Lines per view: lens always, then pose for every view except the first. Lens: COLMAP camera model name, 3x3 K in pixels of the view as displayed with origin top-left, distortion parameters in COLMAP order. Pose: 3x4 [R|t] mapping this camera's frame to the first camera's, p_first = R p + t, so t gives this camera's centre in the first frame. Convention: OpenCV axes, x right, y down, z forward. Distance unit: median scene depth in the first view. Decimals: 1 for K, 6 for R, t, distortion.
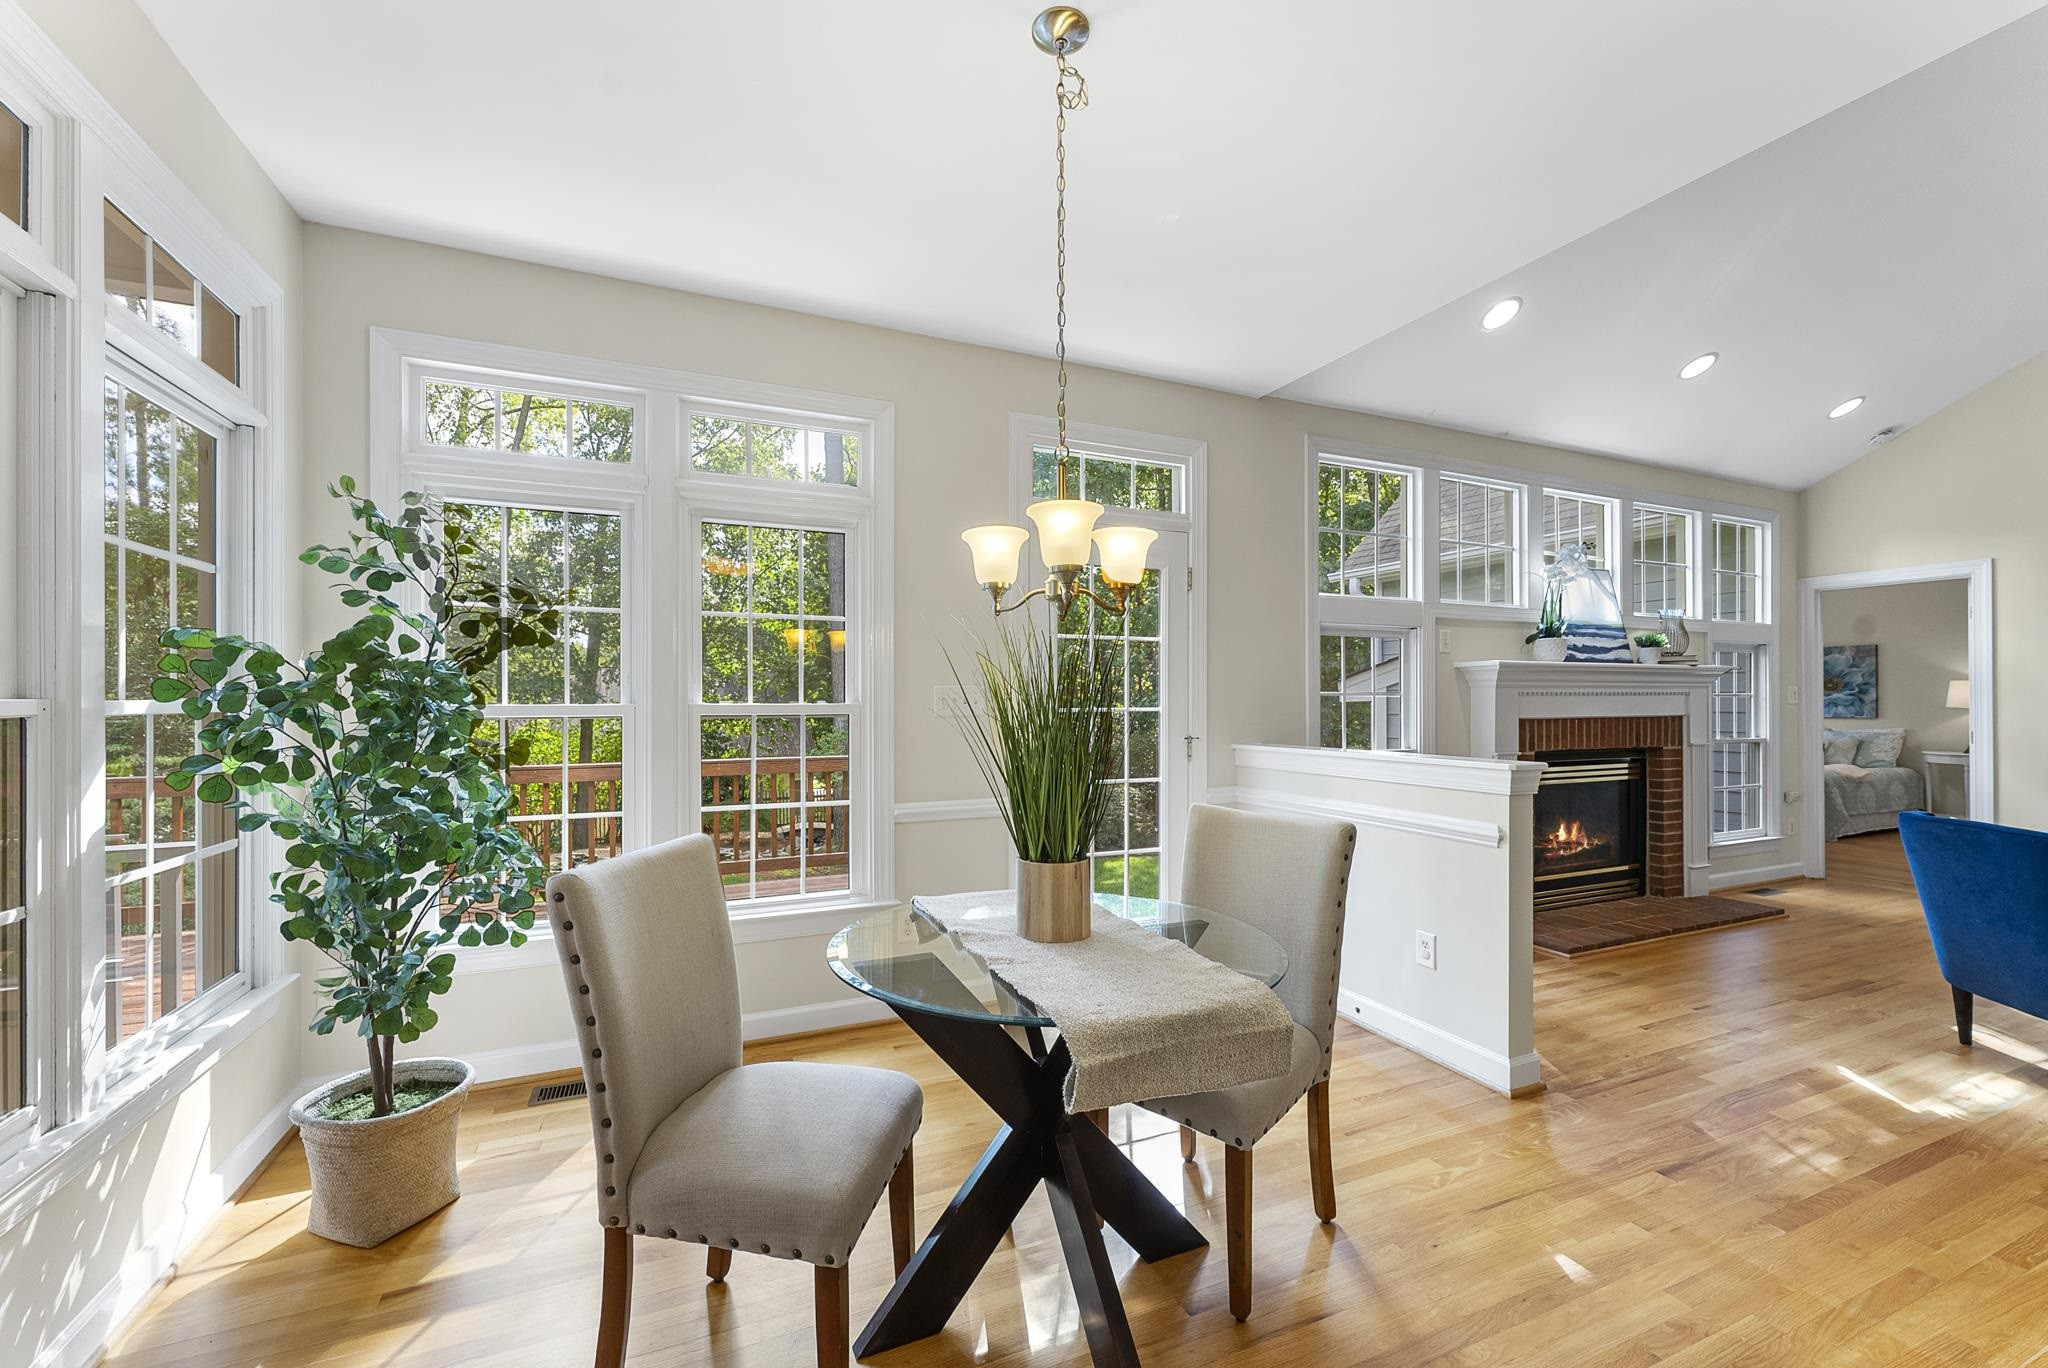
lens RADIAL K [[818.8, 0, 955.0], [0, 818.8, 706.5], [0, 0, 1]] dist [-0.000013, 0.000248]
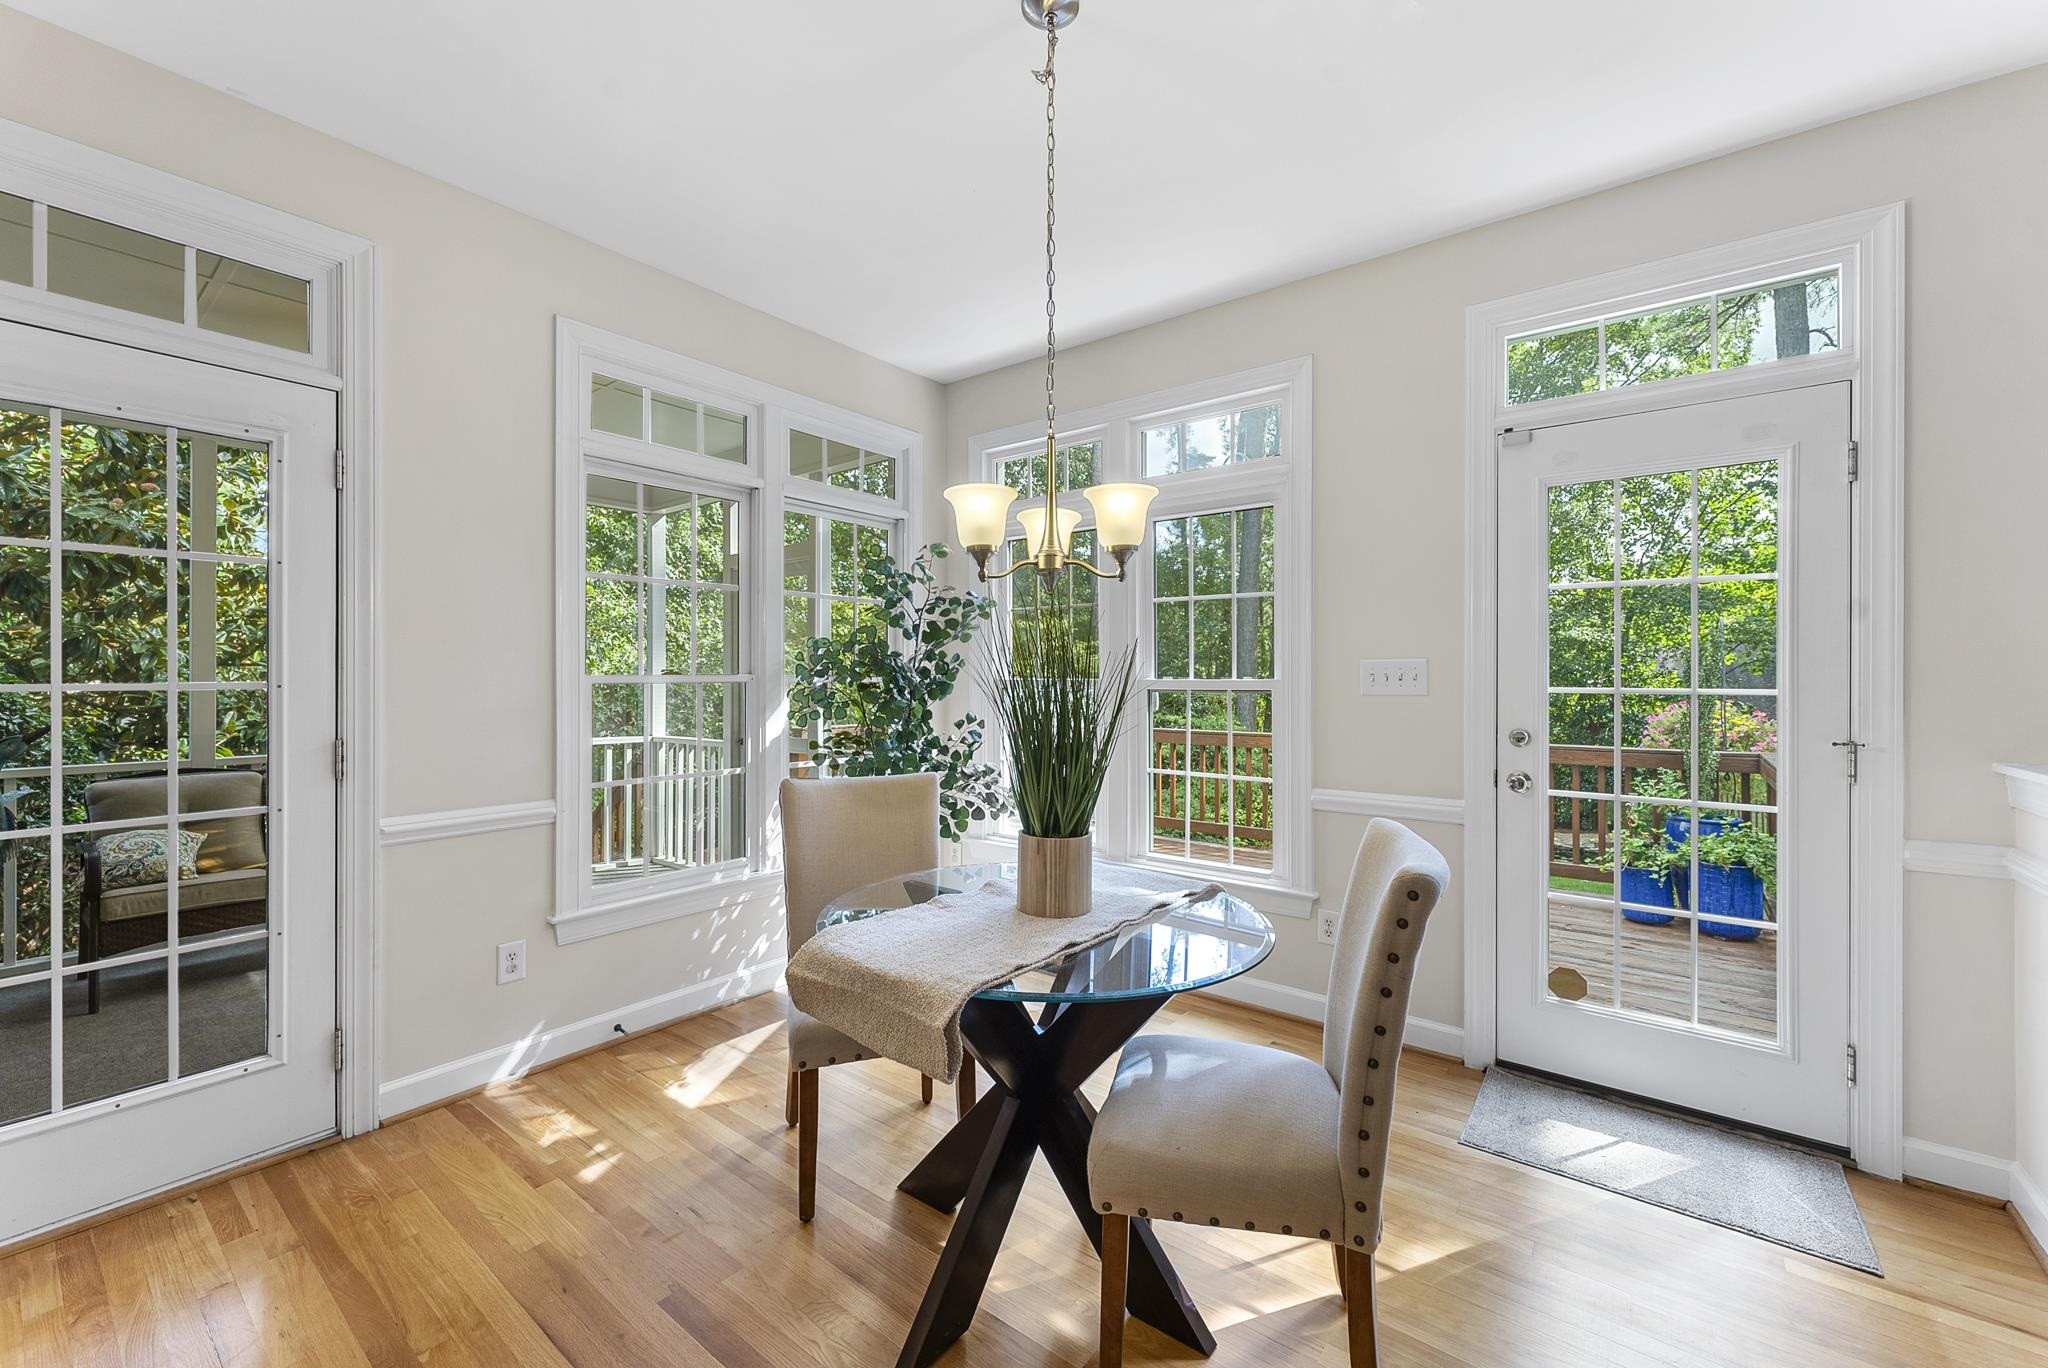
lens RADIAL K [[818.8, 0, 1025.5], [0, 818.8, 686.2], [0, 0, 1]] dist [-0.000013, 0.000248]
pose [[0.481151, 0.016652, -0.876479, 0.611840], [0.000022, 0.999819, 0.019007, -0.015691], [0.876637, -0.009165, 0.481064, 0.290389]]
